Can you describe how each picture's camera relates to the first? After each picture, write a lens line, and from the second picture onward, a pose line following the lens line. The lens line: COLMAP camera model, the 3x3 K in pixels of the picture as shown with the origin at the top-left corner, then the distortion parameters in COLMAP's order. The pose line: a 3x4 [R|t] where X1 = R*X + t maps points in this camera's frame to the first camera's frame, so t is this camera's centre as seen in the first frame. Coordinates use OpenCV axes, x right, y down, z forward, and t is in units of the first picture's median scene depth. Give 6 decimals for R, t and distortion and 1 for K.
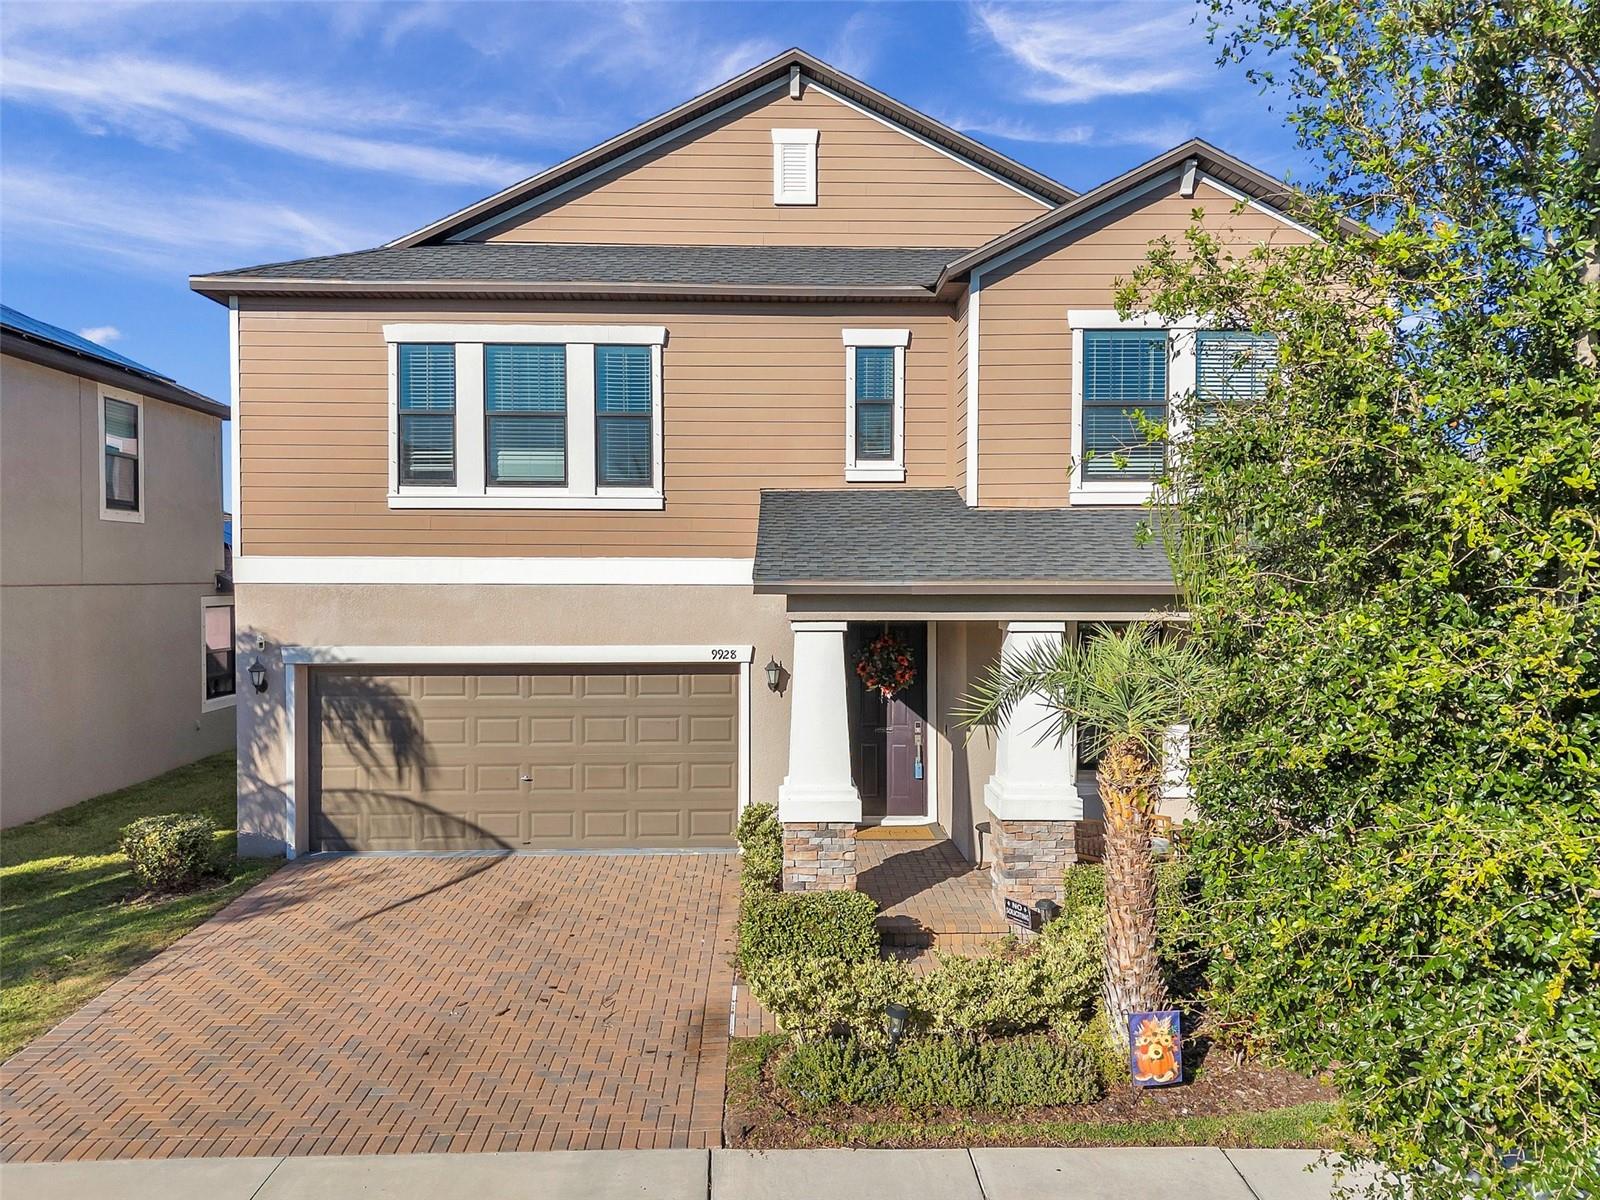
lens RADIAL K [[1211.5, 0, 800.0], [0, 1211.5, 600.0], [0, 0, 1]] dist [0.047482, -0.038733]
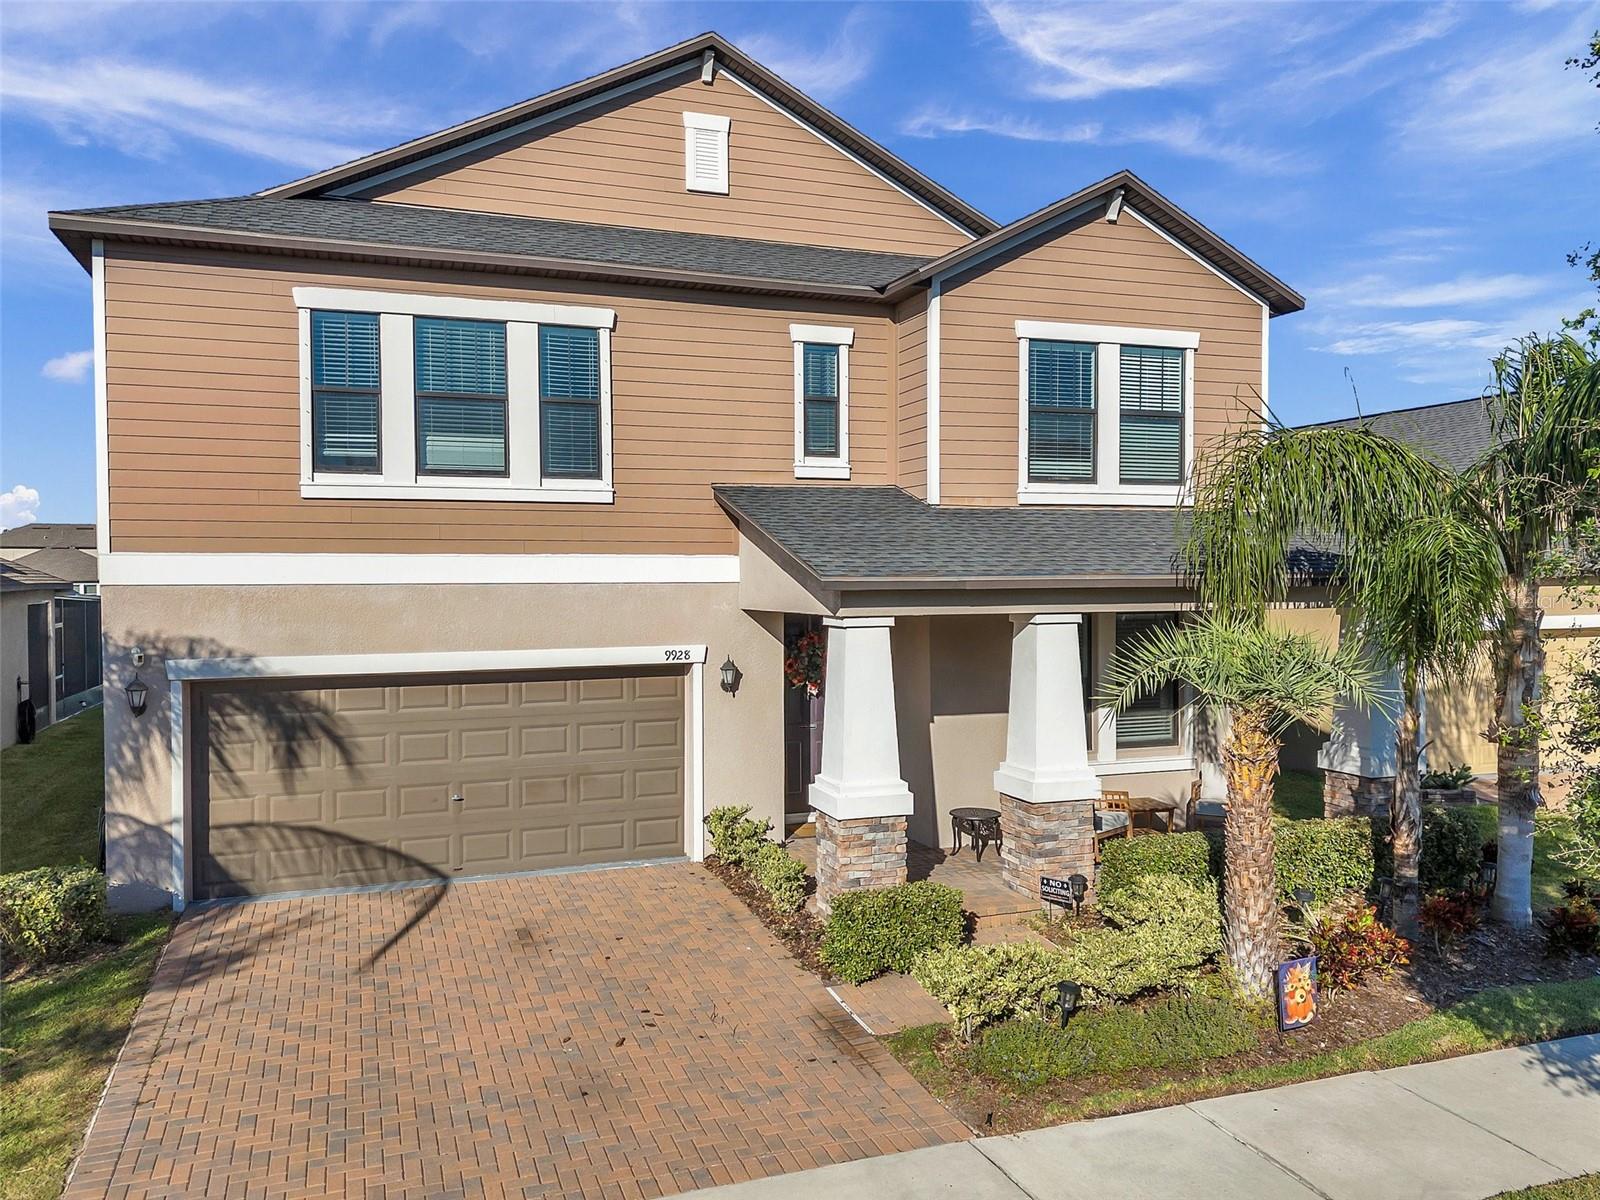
lens RADIAL K [[1229.0, 0, 772.2], [0, 1229.0, 608.2], [0, 0, 1]] dist [0.041761, -0.029077]
pose [[0.944898, -0.014157, 0.327059, -0.310965], [0.012809, 0.999898, 0.006275, 0.002473], [-0.327115, -0.001740, 0.944983, 0.053822]]
